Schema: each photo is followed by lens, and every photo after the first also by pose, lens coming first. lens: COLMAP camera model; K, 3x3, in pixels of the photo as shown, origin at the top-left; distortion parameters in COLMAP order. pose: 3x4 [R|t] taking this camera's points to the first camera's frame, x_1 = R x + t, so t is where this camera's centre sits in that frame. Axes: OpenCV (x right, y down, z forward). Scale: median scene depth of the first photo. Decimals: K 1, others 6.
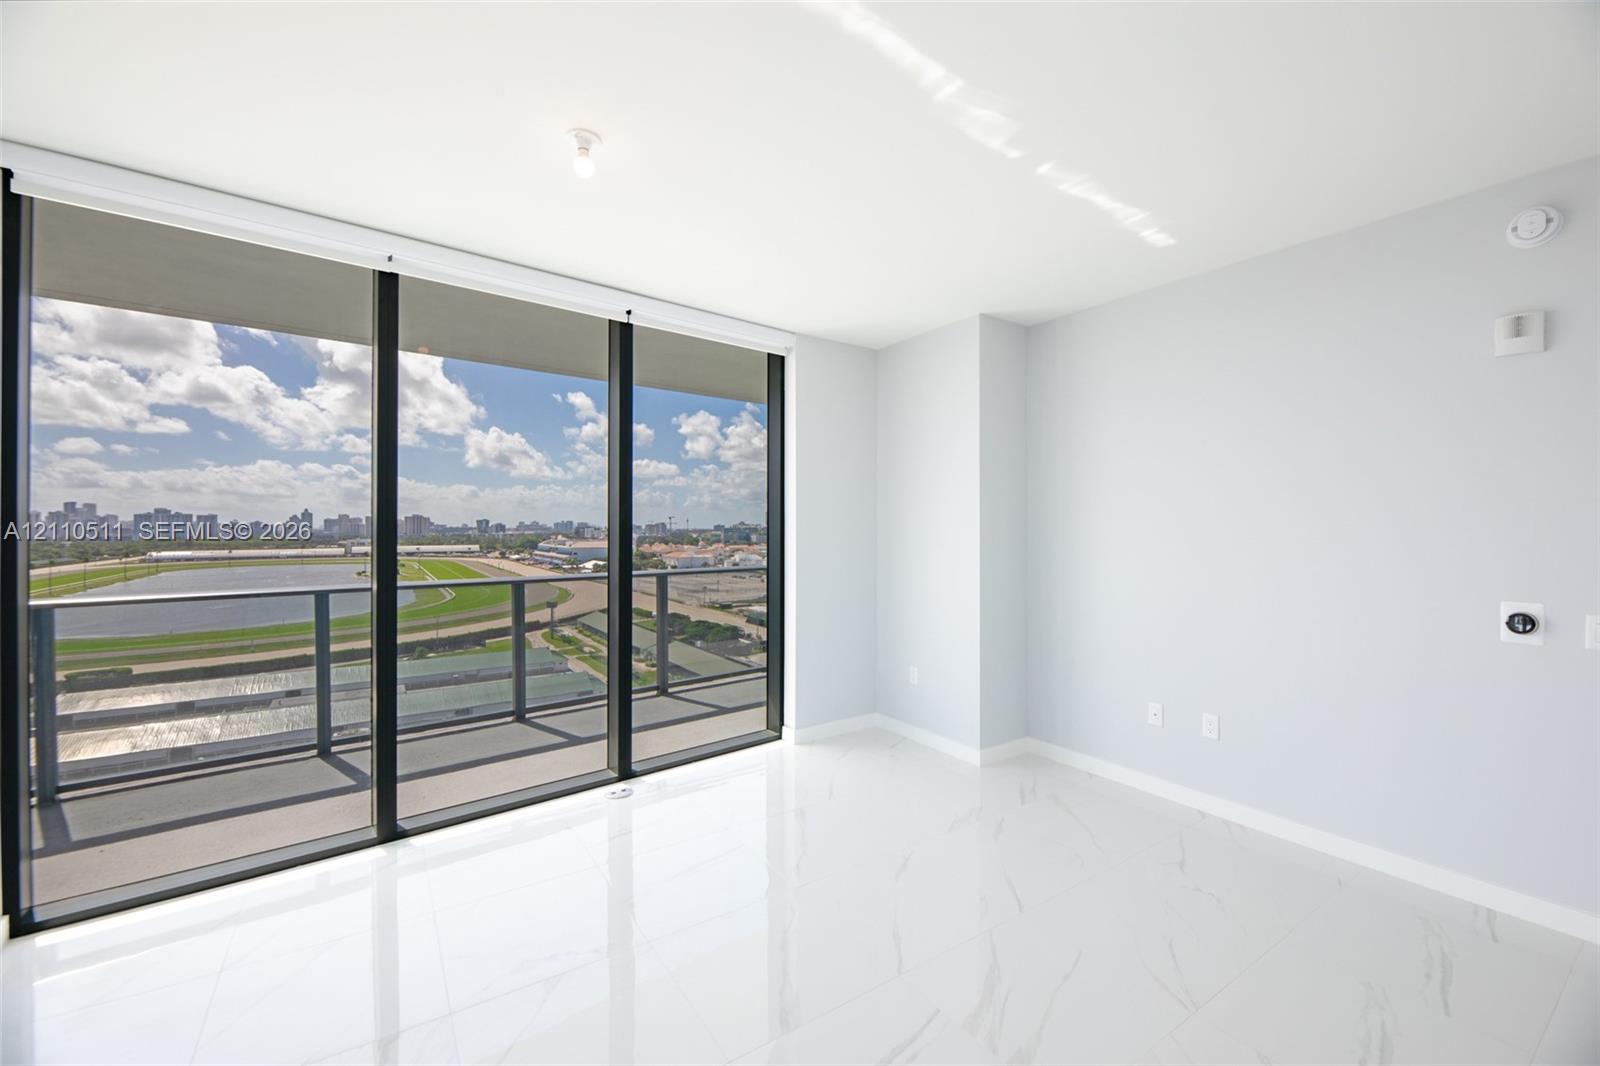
lens RADIAL K [[643.1, 0, 806.5], [0, 643.1, 528.5], [0, 0, 1]] dist [0.002023, -0.004146]
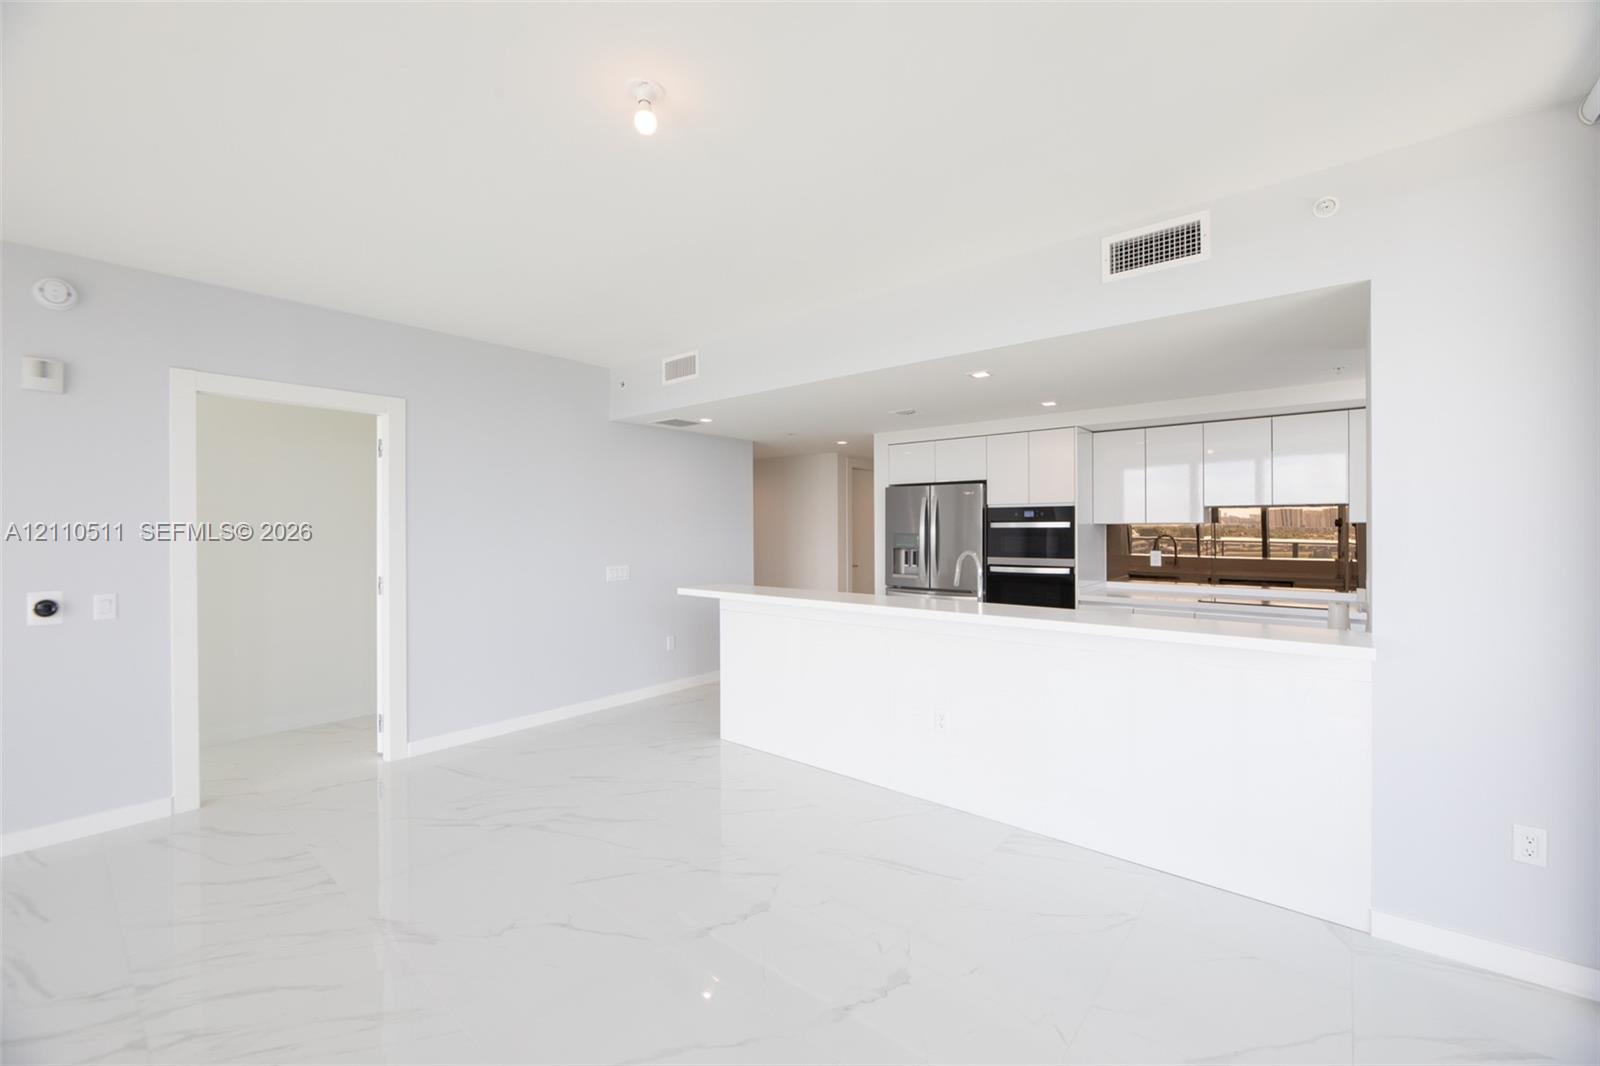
lens RADIAL K [[644.8, 0, 800.0], [0, 644.8, 533.0], [0, 0, 1]] dist [-0.013466, -0.000514]
pose [[-0.285608, -0.006273, 0.958326, -0.473611], [0.003250, 0.999966, 0.007514, -0.002725], [-0.958341, 0.005260, -0.285578, -0.051986]]
